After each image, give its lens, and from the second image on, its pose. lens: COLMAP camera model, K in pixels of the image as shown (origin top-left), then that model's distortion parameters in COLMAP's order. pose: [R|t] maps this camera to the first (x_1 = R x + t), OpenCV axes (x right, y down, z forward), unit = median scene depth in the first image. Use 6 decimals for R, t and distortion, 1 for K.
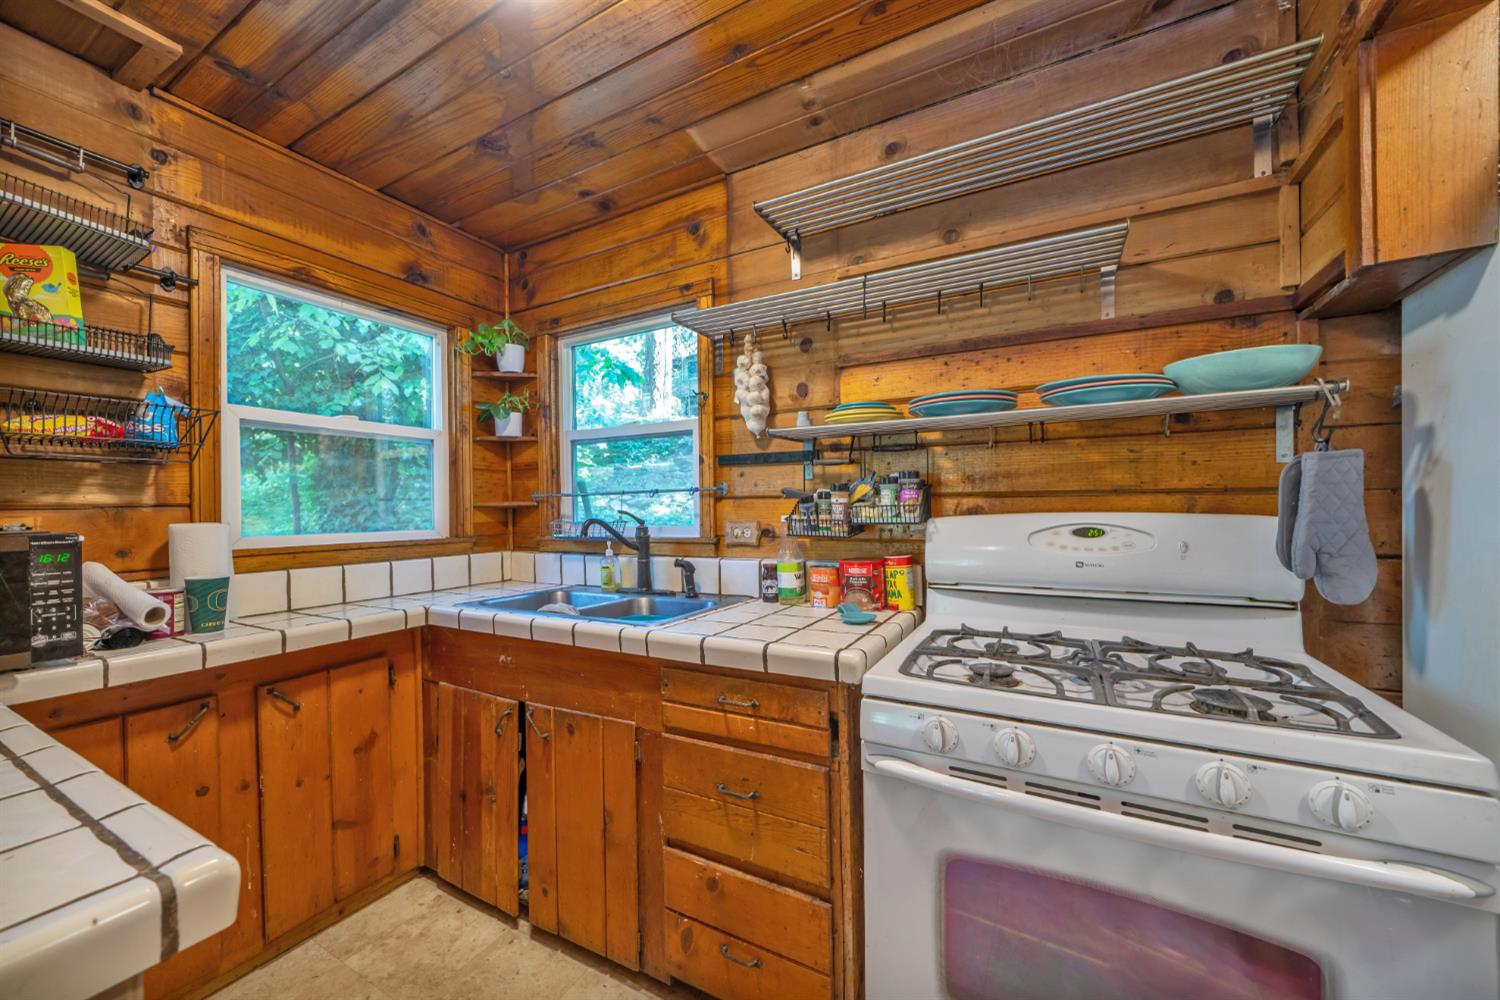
lens RADIAL K [[574.4, 0, 745.9], [0, 574.4, 505.6], [0, 0, 1]] dist [0.001828, -0.000296]
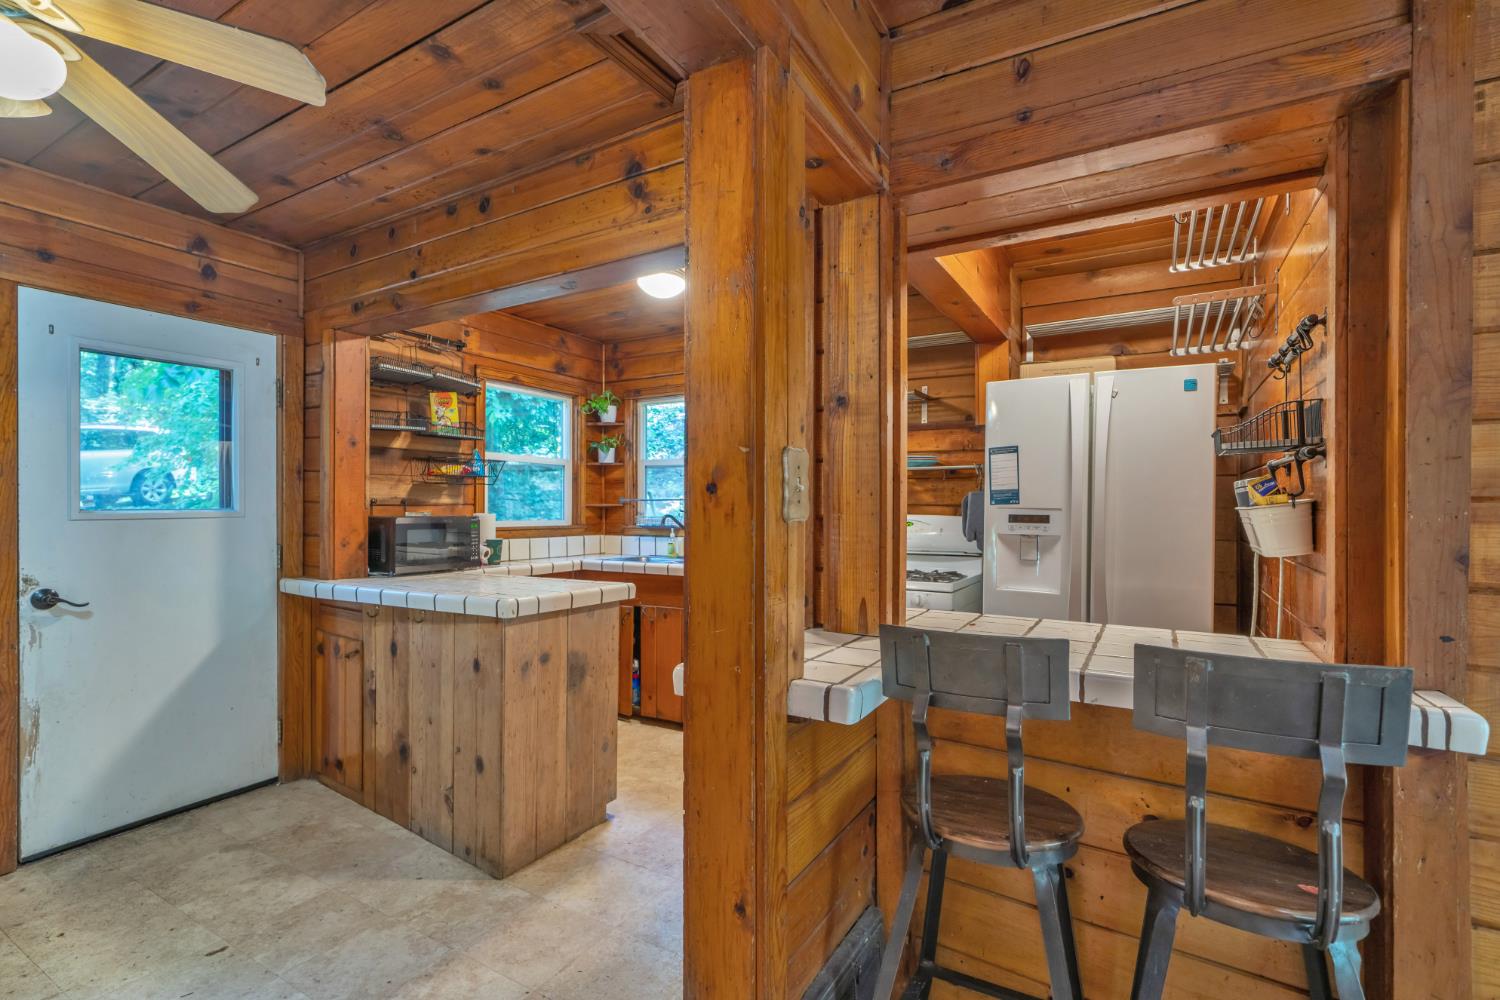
lens RADIAL K [[683.8, 0, 753.7], [0, 683.8, 508.9], [0, 0, 1]] dist [0.007051, -0.000112]
pose [[0.999737, 0.015180, -0.017208, 0.035823], [-0.015102, 0.999875, 0.004663, -0.008554], [0.017276, -0.004402, 0.999841, -1.051488]]
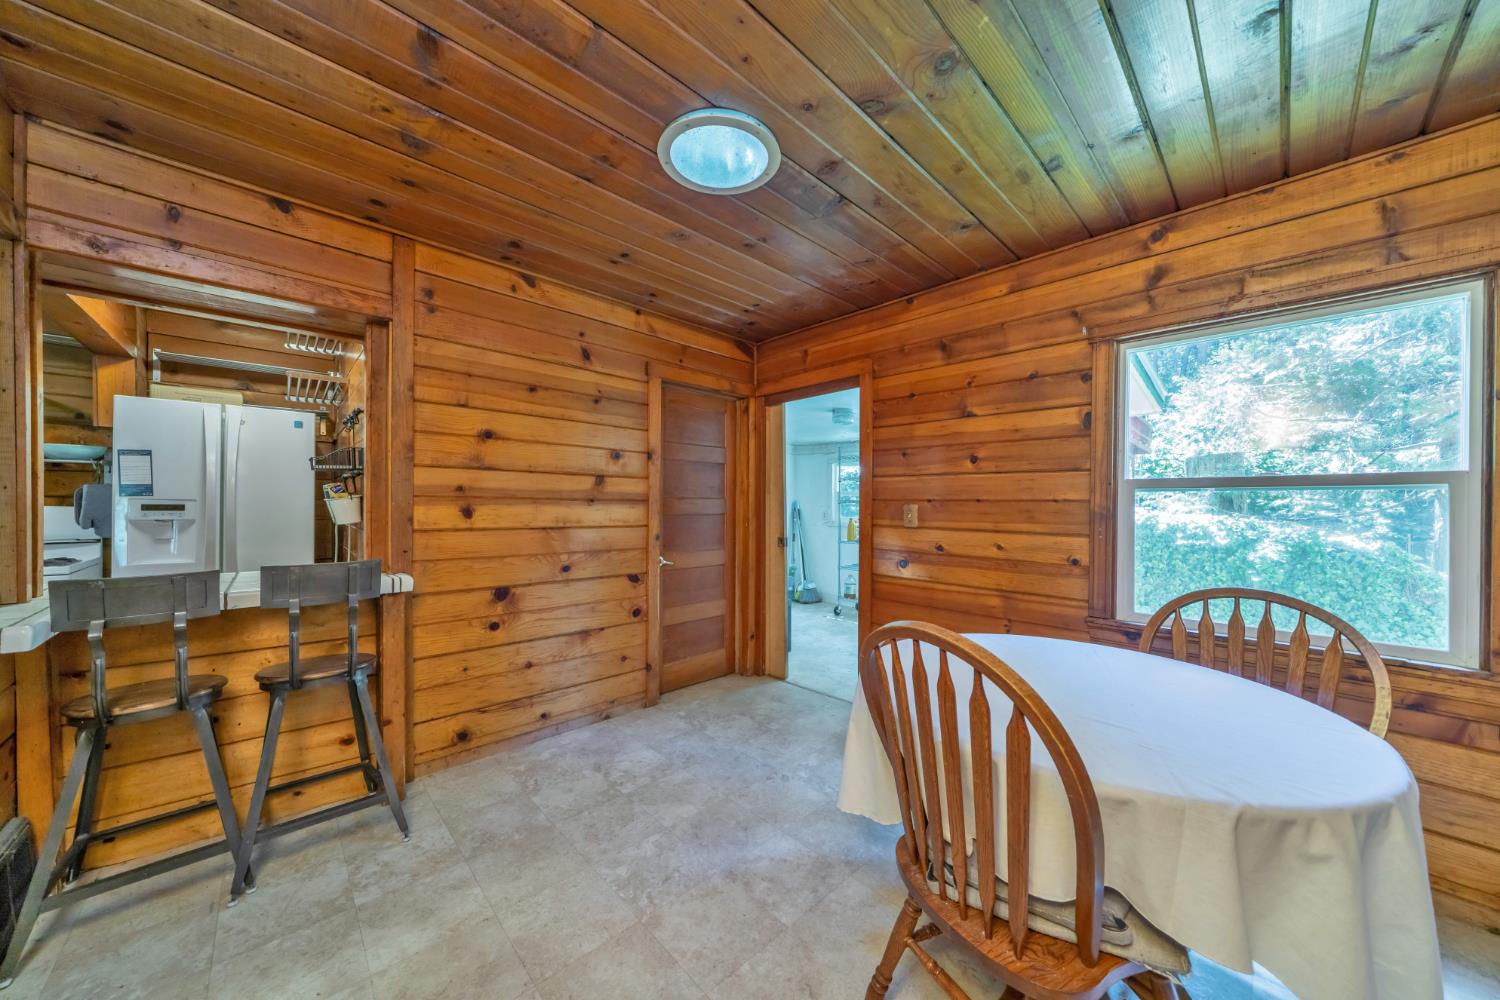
lens RADIAL K [[511.1, 0, 728.3], [0, 511.1, 507.3], [0, 0, 1]] dist [-0.004900, 0.000180]
pose [[0.327045, 0.006228, 0.944988, -0.185124], [-0.011605, 0.999929, -0.002574, -0.004688], [-0.944938, -0.010125, 0.327094, -1.455490]]
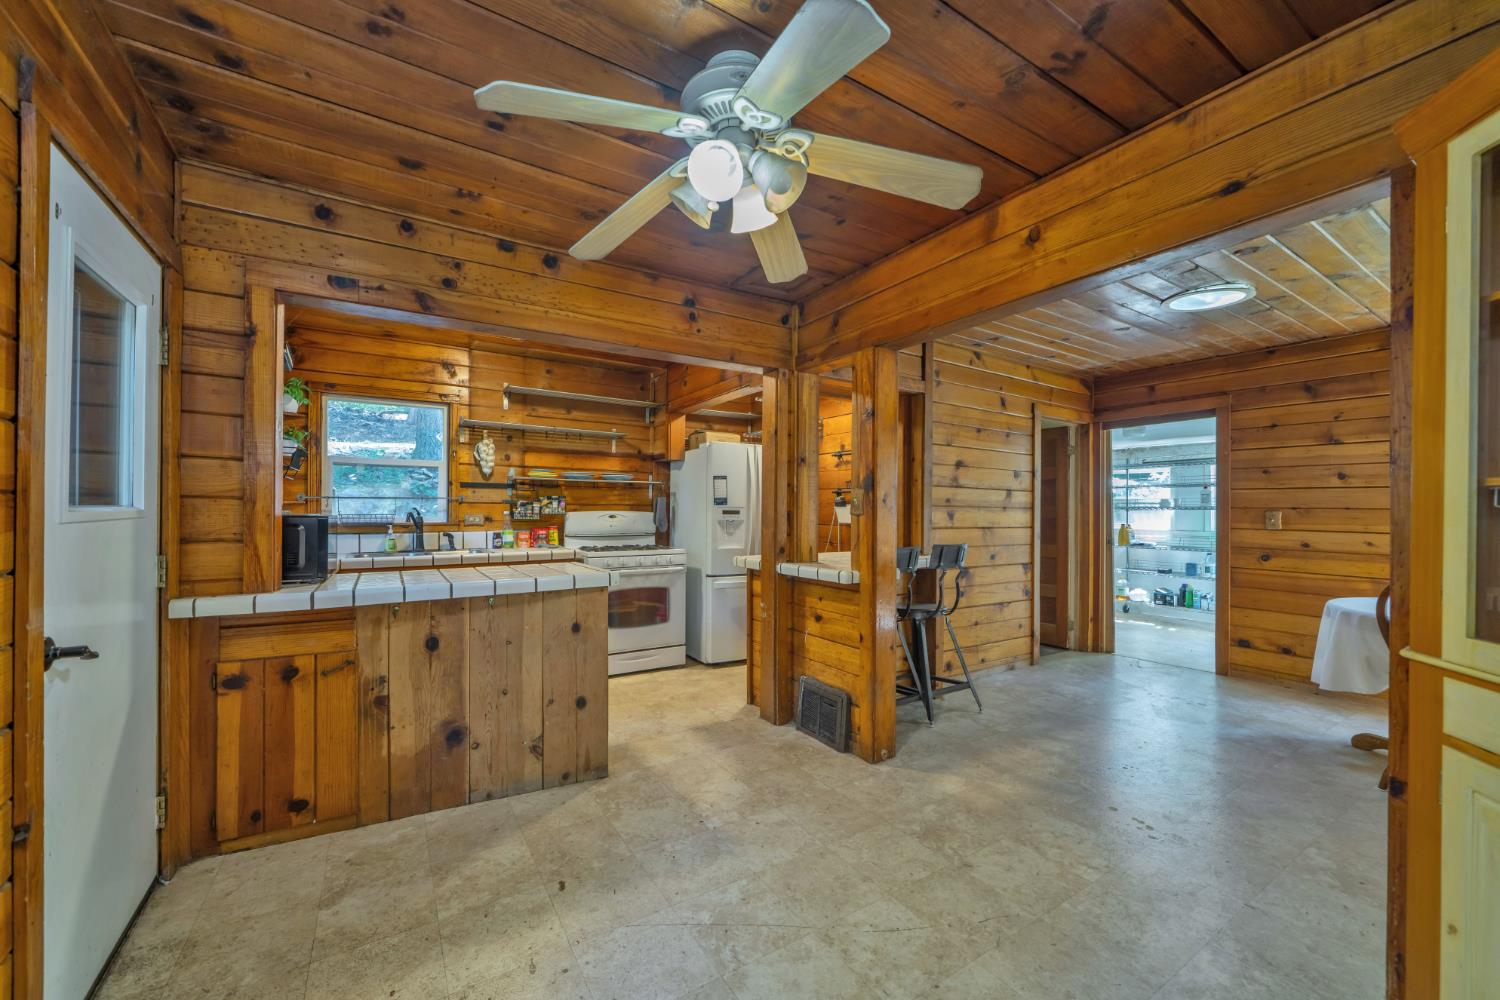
lens RADIAL K [[574.4, 0, 717.3], [0, 574.4, 508.1], [0, 0, 1]] dist [0.001828, -0.000296]
pose [[0.492242, 0.015191, 0.870326, -1.354268], [-0.014288, 0.999854, -0.009370, 0.012517], [-0.870341, -0.007823, 0.492387, -0.796887]]
